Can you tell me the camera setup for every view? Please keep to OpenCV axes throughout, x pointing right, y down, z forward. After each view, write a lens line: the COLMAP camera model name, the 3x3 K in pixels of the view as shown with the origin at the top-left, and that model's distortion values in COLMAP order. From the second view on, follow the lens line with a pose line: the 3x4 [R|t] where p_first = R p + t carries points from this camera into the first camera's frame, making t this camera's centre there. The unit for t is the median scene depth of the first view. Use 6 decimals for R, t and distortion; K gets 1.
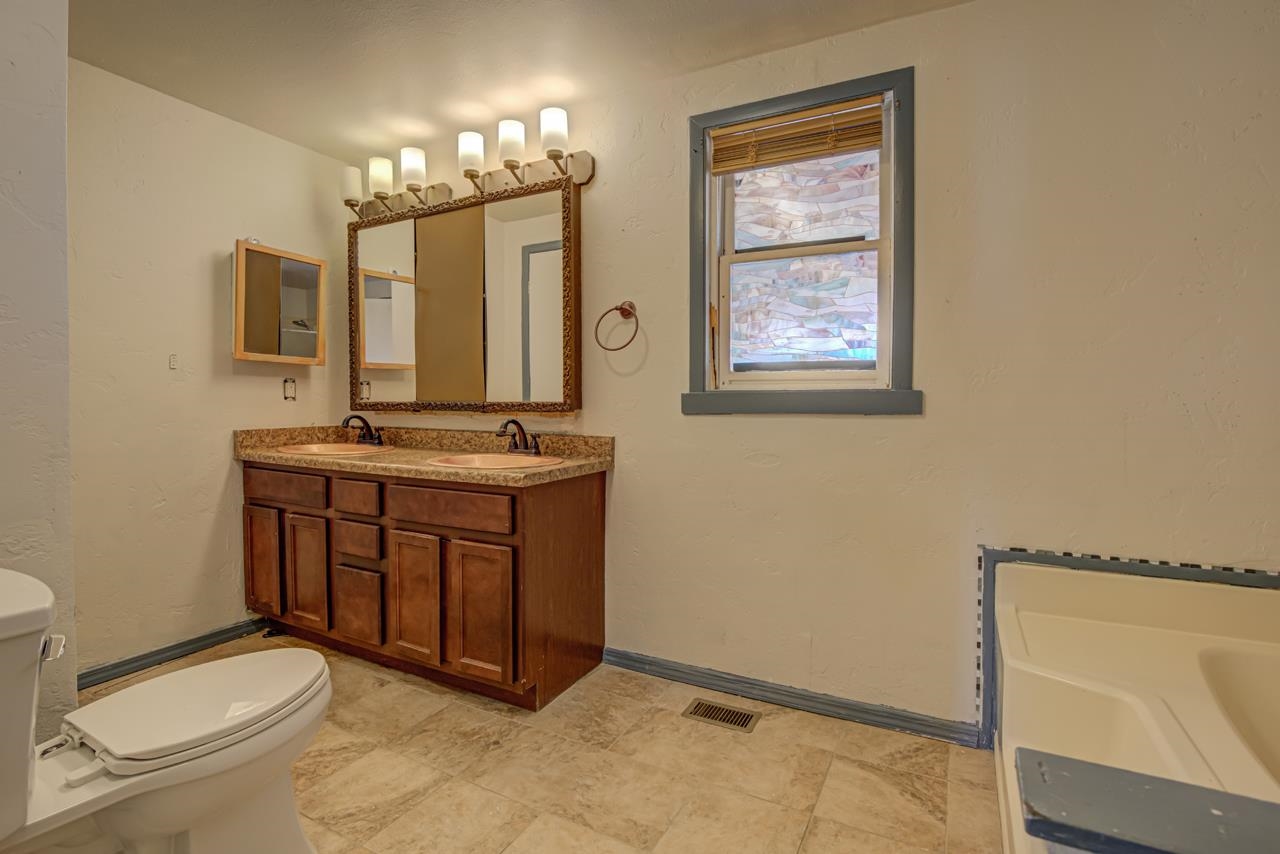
lens RADIAL K [[614.1, 0, 639.0], [0, 614.1, 419.6], [0, 0, 1]] dist [-0.004263, -0.000184]
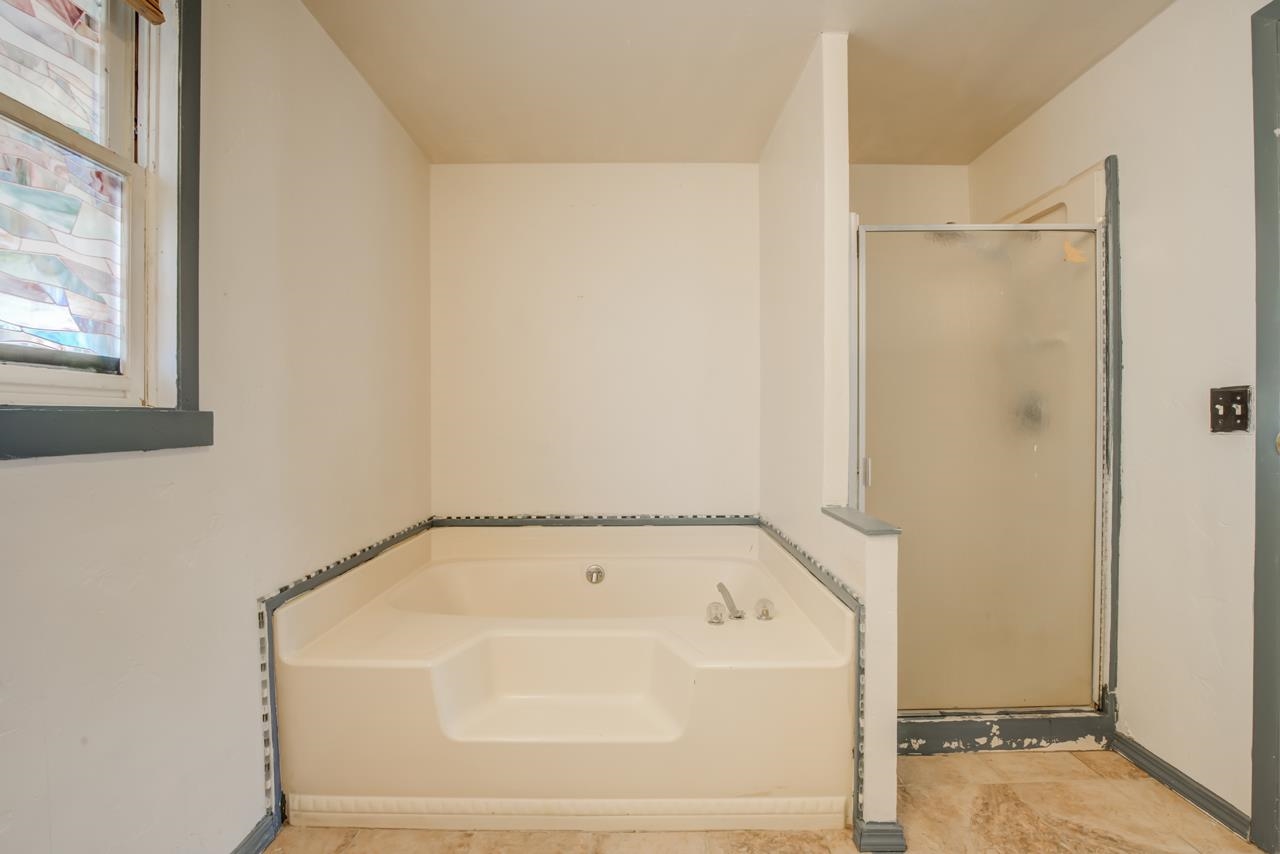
lens RADIAL K [[614.1, 0, 641.2], [0, 614.1, 422.8], [0, 0, 1]] dist [-0.004263, -0.000184]
pose [[-0.463637, -0.007656, 0.885992, -0.368951], [0.022395, 0.999542, 0.020356, -0.034754], [-0.885742, 0.029280, -0.463253, 0.812917]]
